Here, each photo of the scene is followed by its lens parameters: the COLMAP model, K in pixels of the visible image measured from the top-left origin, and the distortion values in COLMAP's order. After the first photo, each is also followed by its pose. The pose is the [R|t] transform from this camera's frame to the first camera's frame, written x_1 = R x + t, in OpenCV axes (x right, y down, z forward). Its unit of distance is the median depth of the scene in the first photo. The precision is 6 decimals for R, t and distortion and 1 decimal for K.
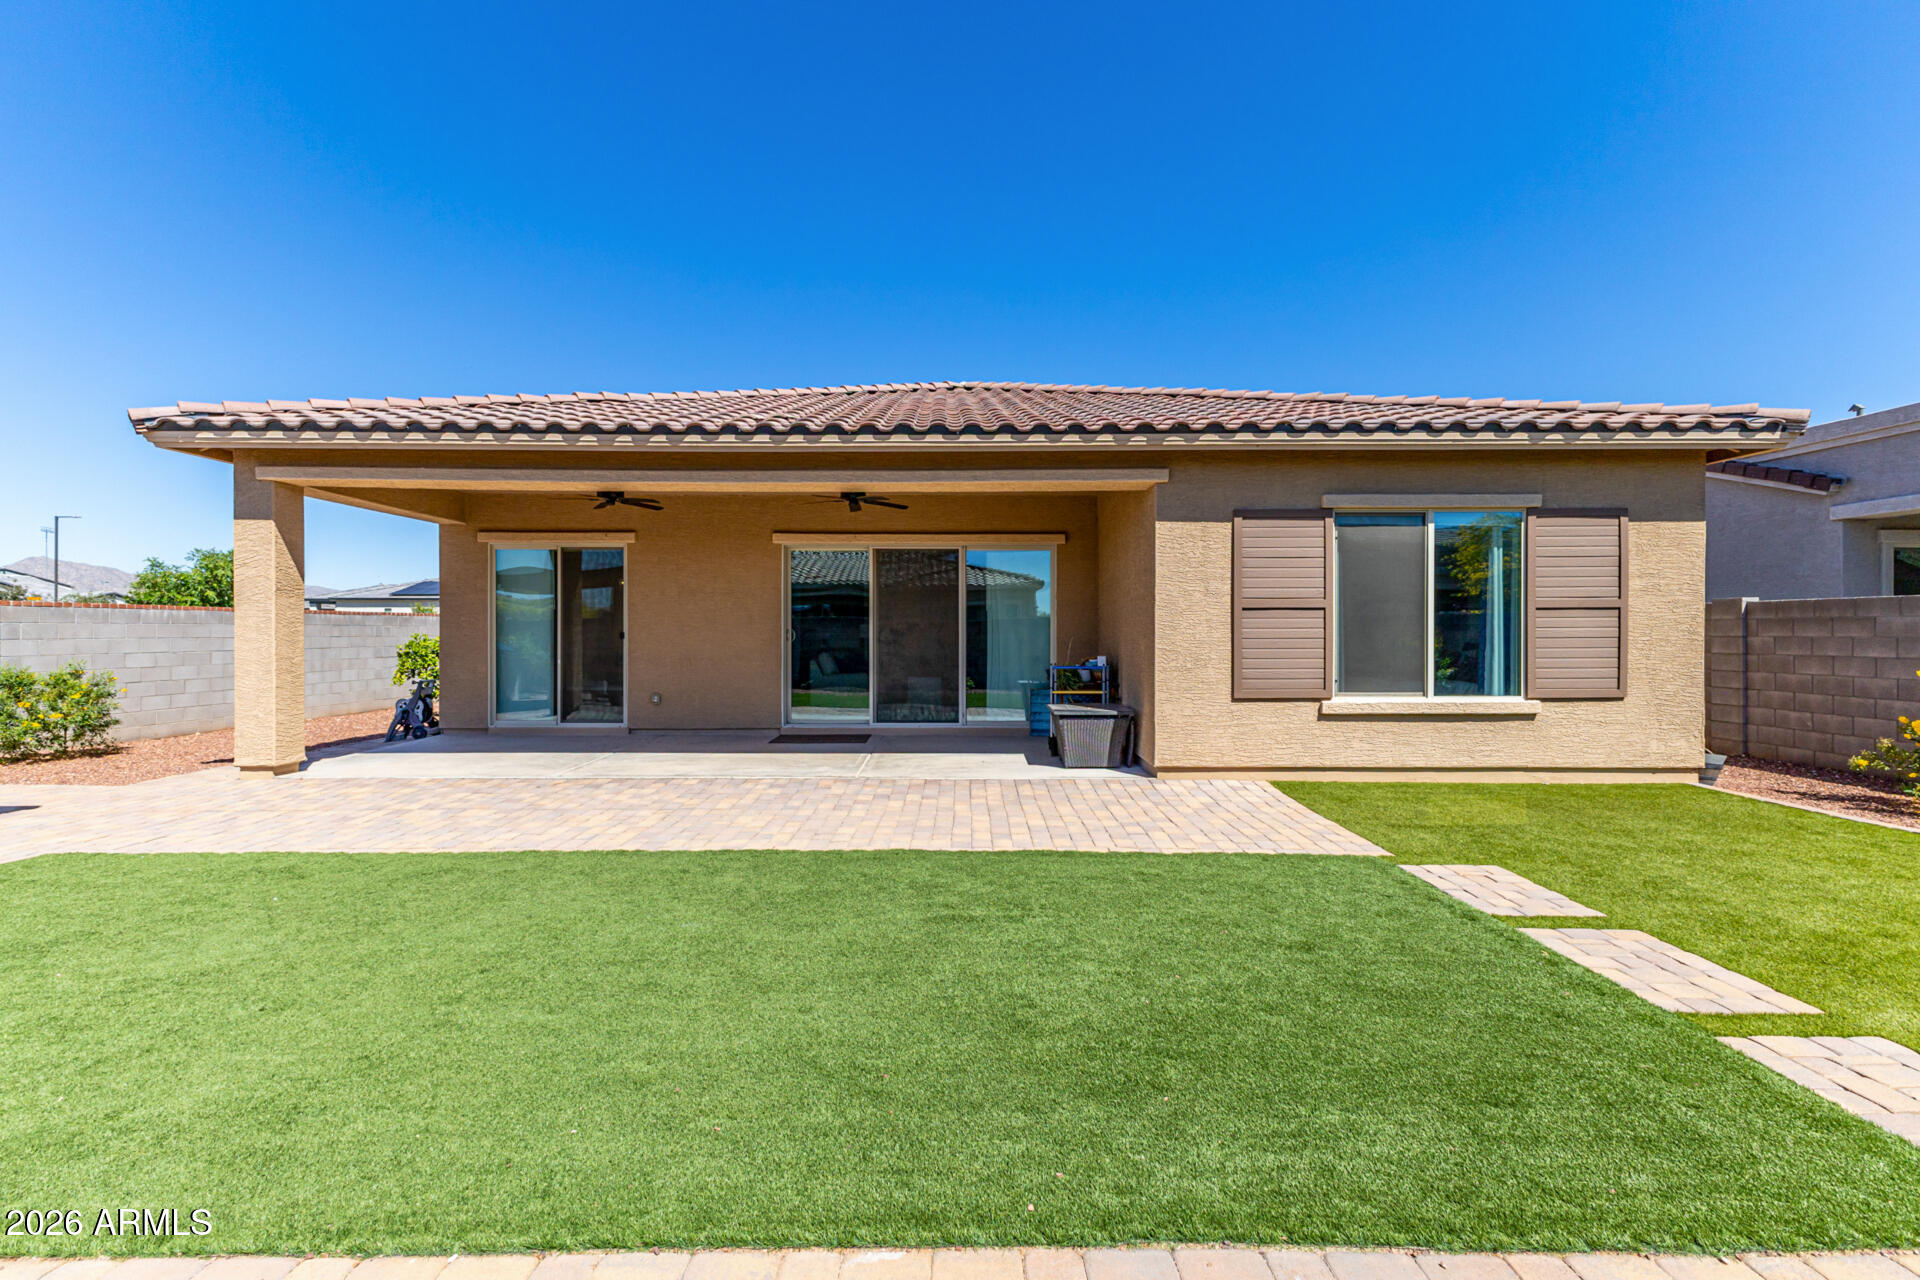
lens RADIAL K [[825.4, 0, 956.0], [0, 825.4, 632.8], [0, 0, 1]] dist [0.004153, 0.000644]
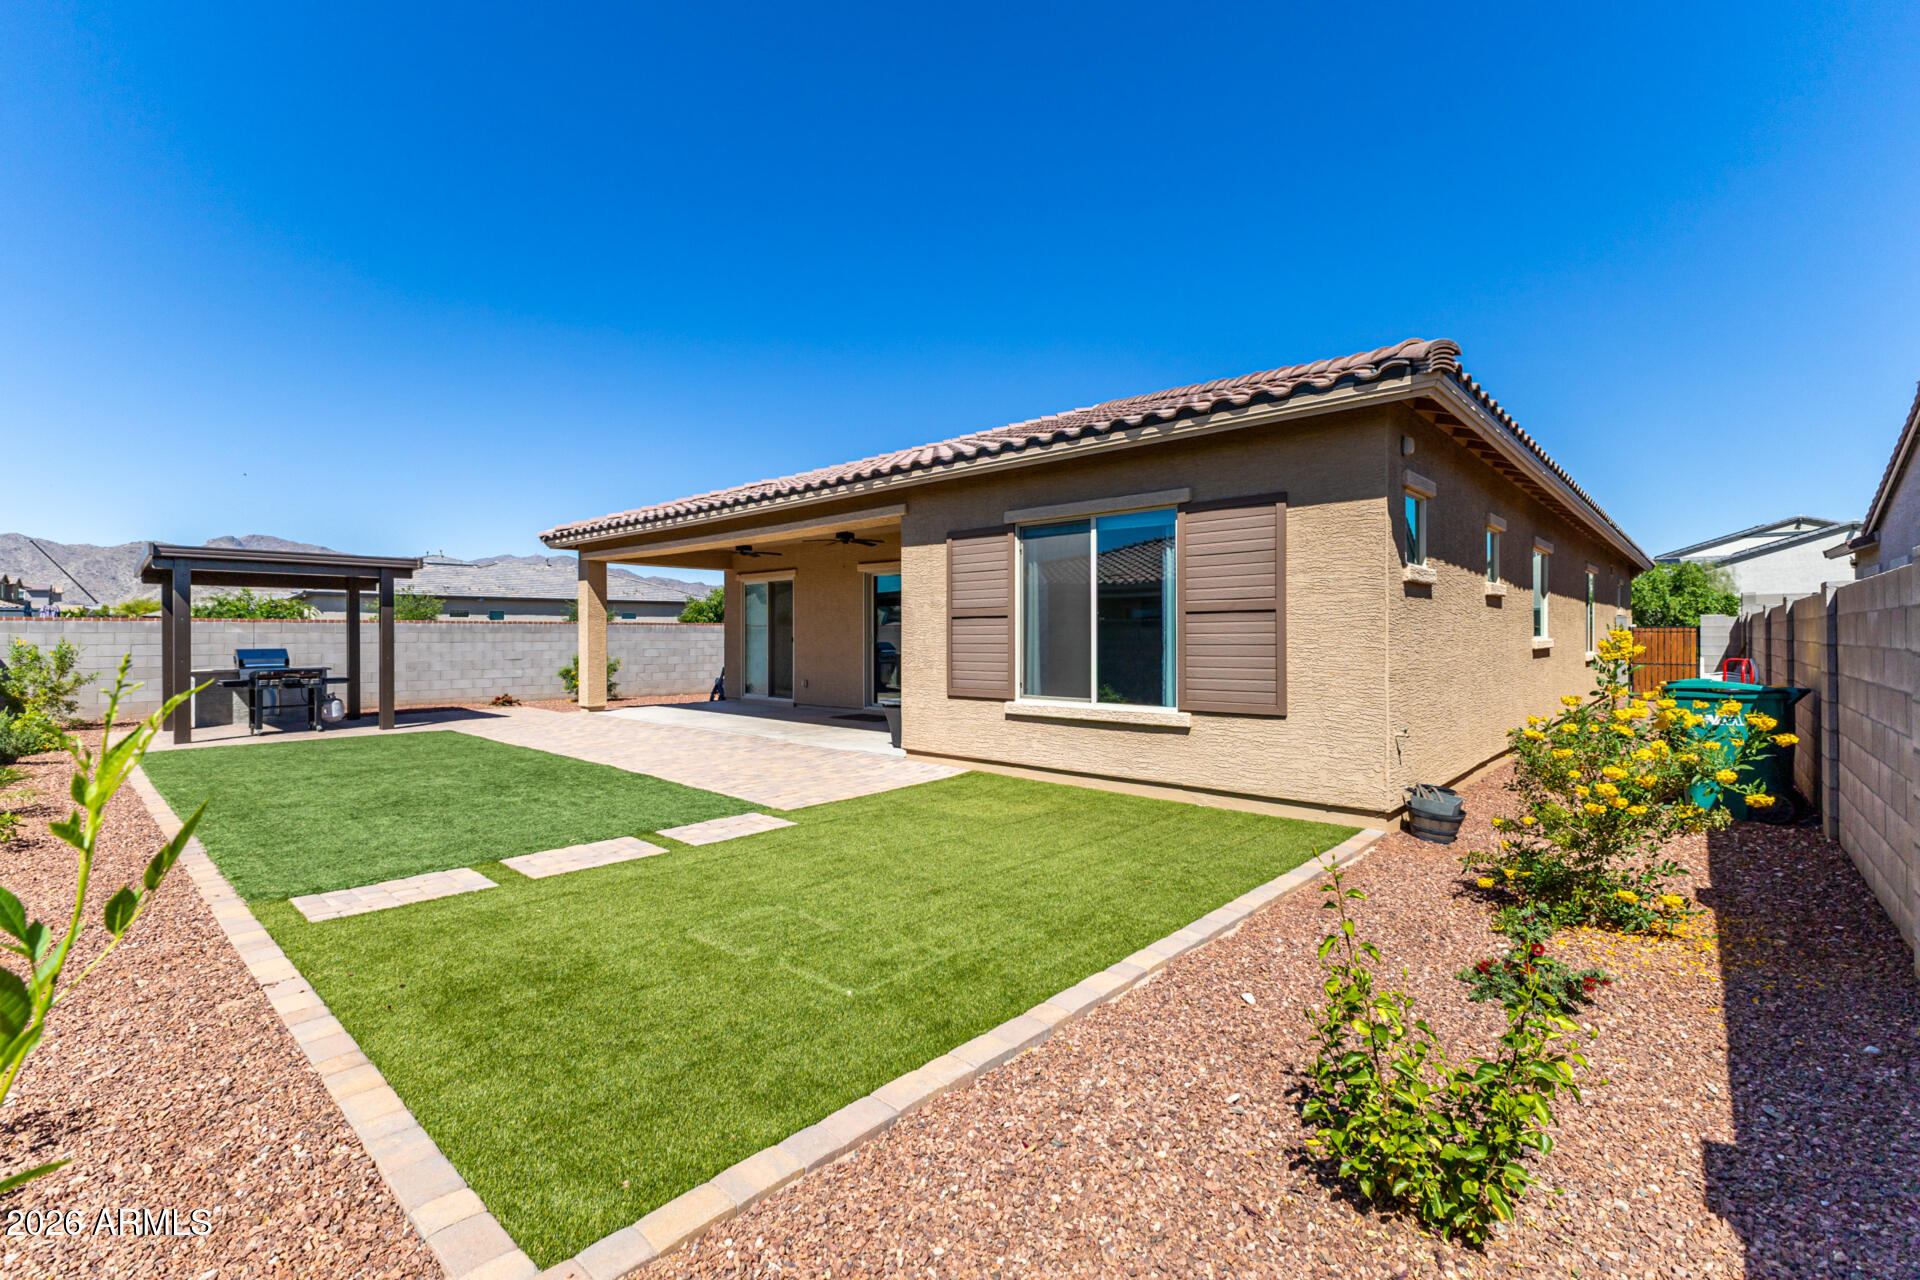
lens RADIAL K [[825.4, 0, 955.9], [0, 825.4, 637.4], [0, 0, 1]] dist [0.004153, 0.000644]
pose [[0.743492, 0.000252, -0.668745, 1.117250], [0.000819, 0.999999, 0.001289, -0.003473], [0.668745, -0.001506, 0.743490, 0.147125]]
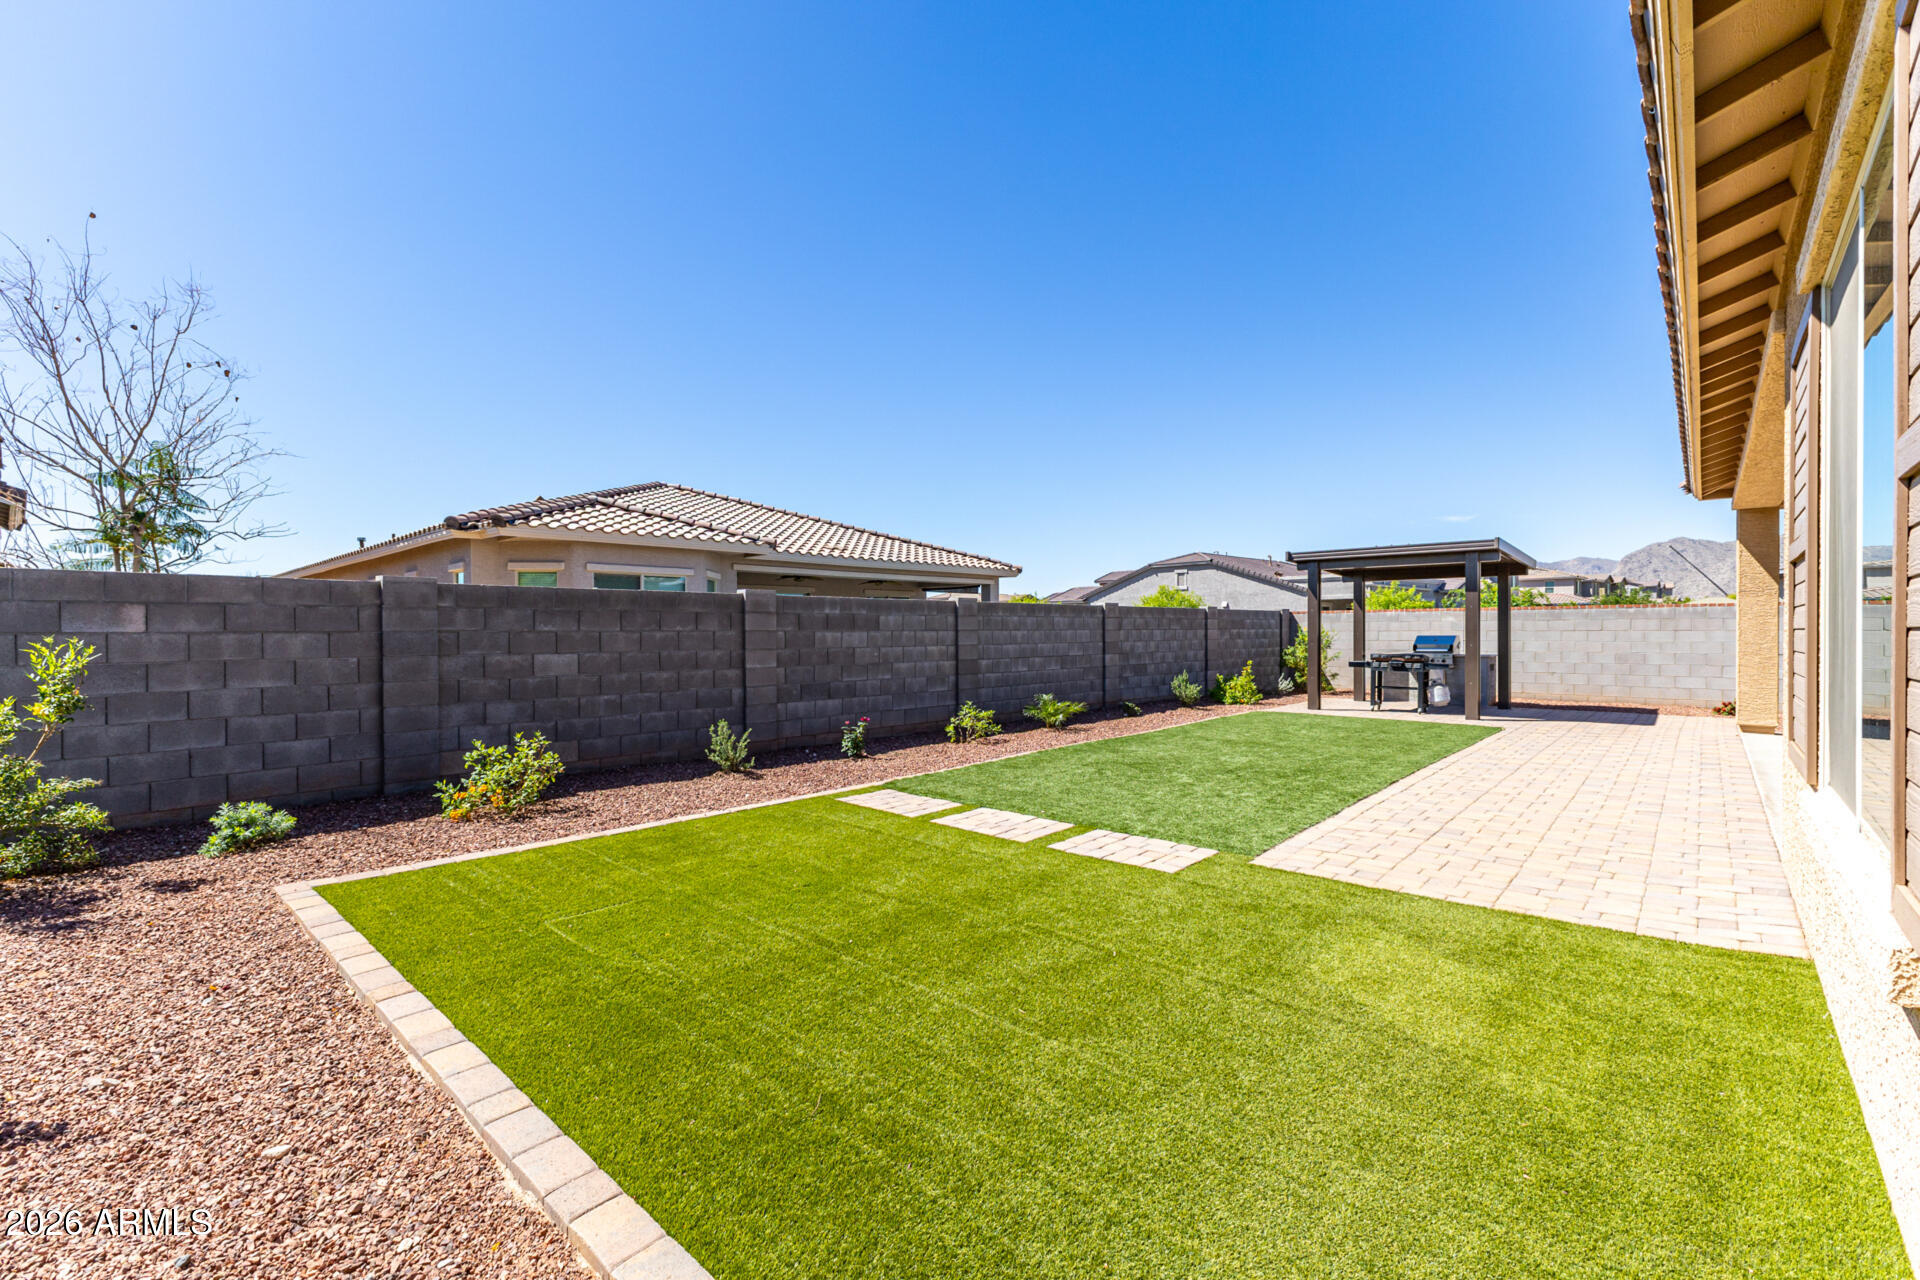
lens RADIAL K [[825.4, 0, 970.1], [0, 825.4, 636.6], [0, 0, 1]] dist [0.004153, 0.000644]
pose [[-0.658873, 0.007811, -0.752214, 1.017736], [0.003110, 0.999966, 0.007659, 0.004875], [0.752248, 0.002707, -0.658874, 0.808109]]
